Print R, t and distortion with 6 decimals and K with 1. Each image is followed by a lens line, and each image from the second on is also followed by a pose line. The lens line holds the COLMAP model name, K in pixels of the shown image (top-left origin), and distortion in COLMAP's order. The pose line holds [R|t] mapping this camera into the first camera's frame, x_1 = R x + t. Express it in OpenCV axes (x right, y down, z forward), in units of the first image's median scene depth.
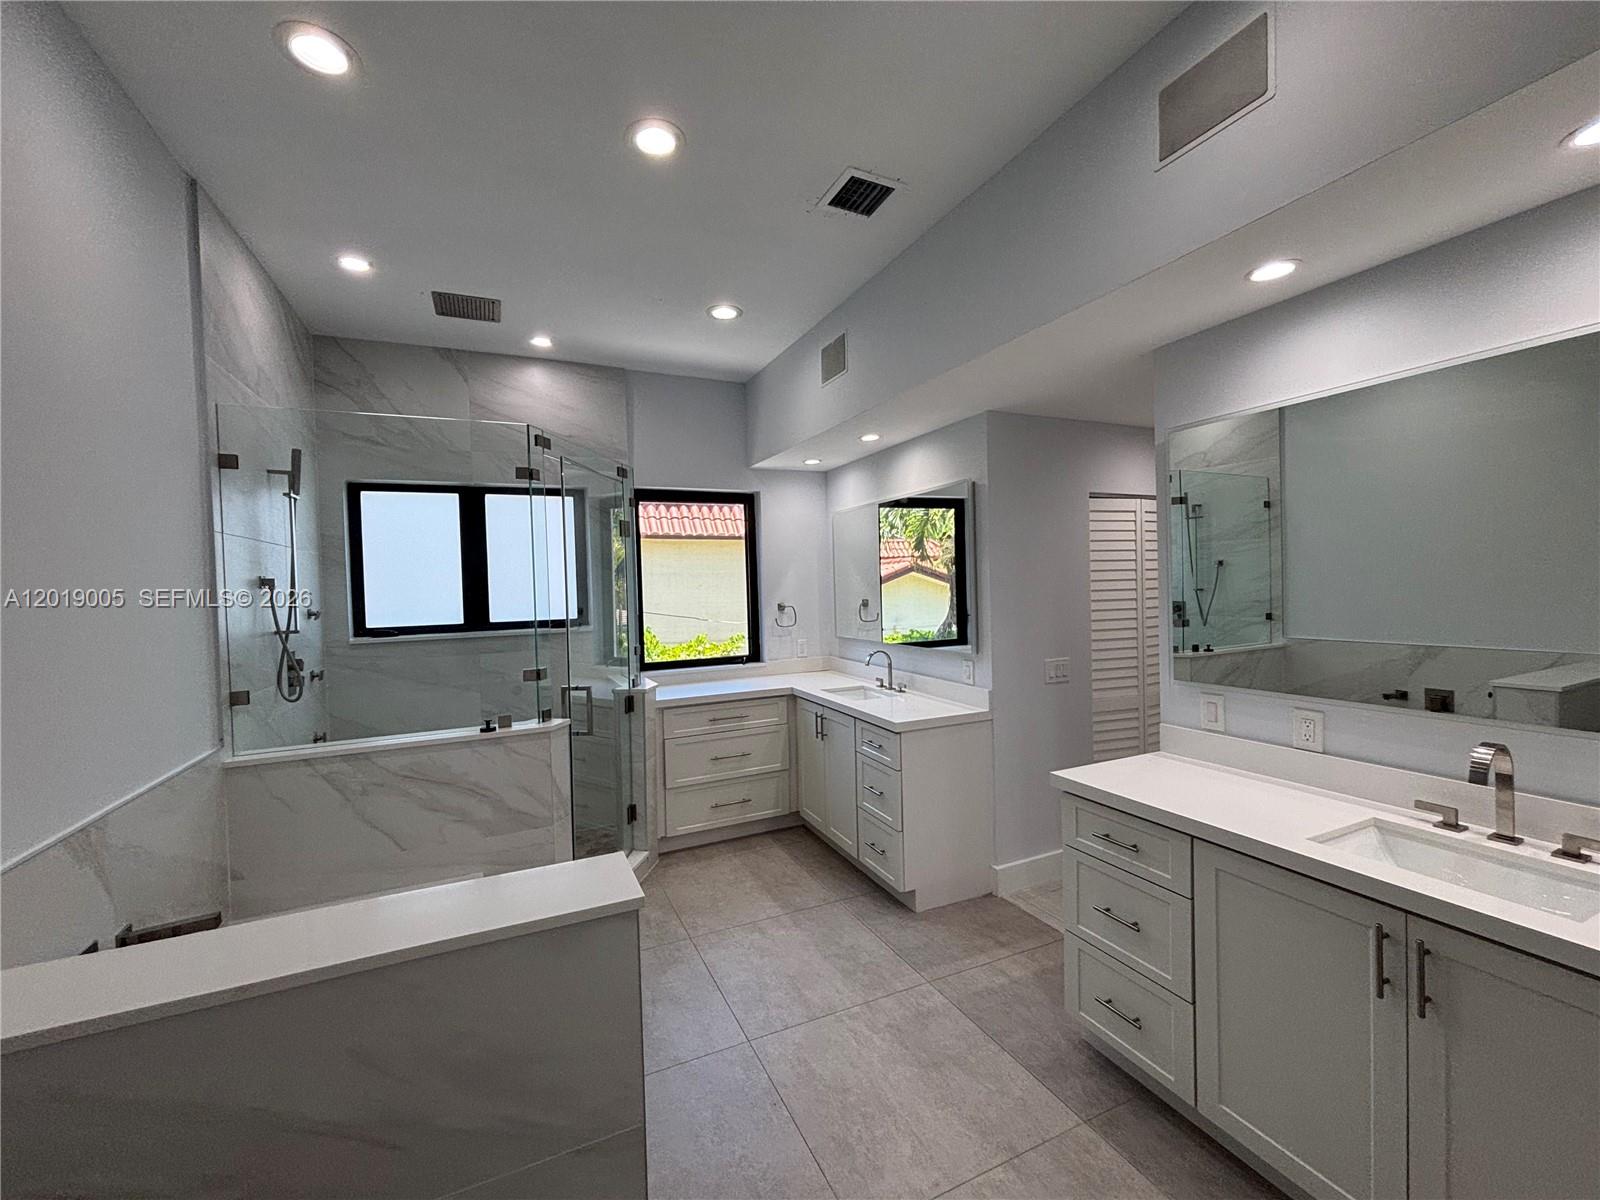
lens RADIAL K [[657.7, 0, 793.8], [0, 657.7, 599.0], [0, 0, 1]] dist [-0.001441, 0.000455]
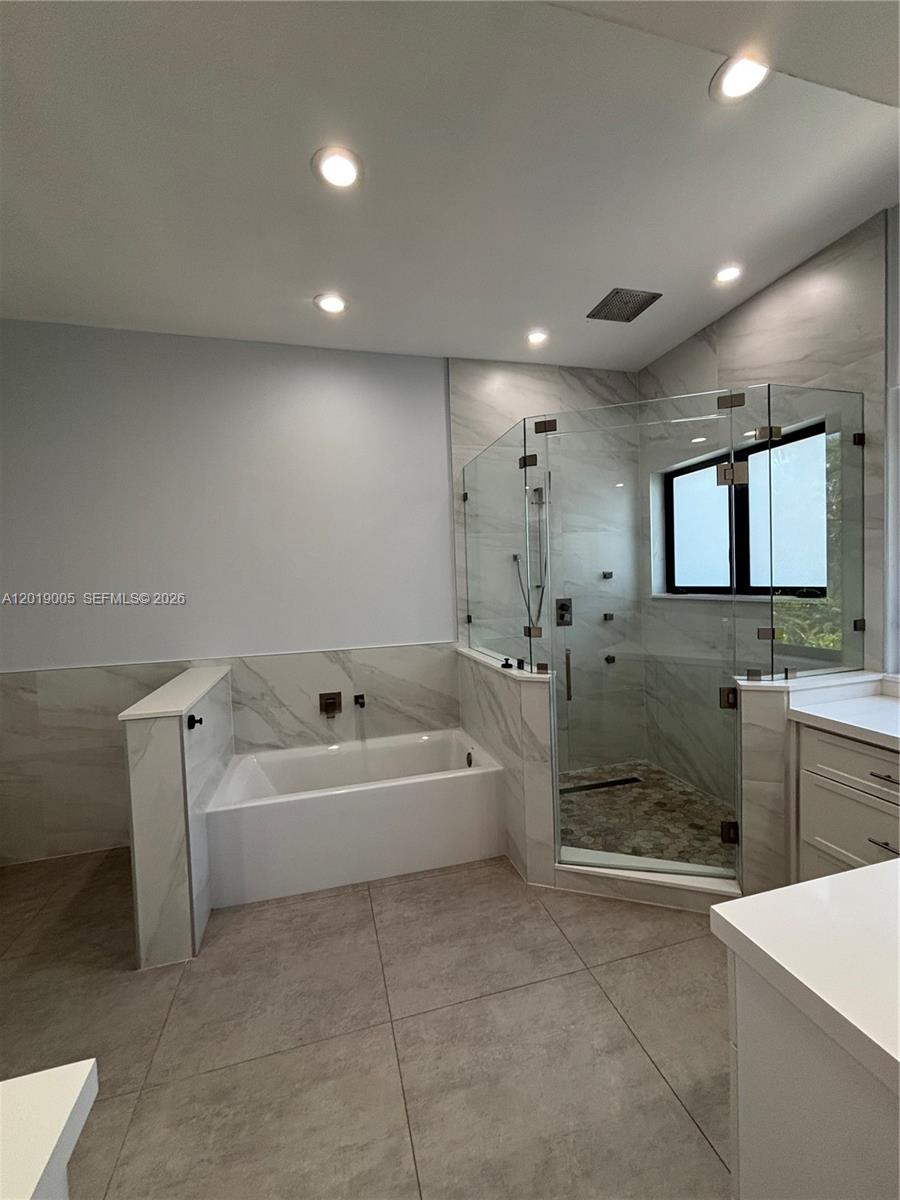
lens RADIAL K [[493.2, 0, 454.5], [0, 493.2, 598.2], [0, 0, 1]] dist [-0.001441, 0.000455]
pose [[-0.157932, 0.068470, -0.985073, 0.383497], [0.016391, 0.997637, 0.066716, -0.003792], [0.987314, -0.005610, -0.158681, 0.777881]]
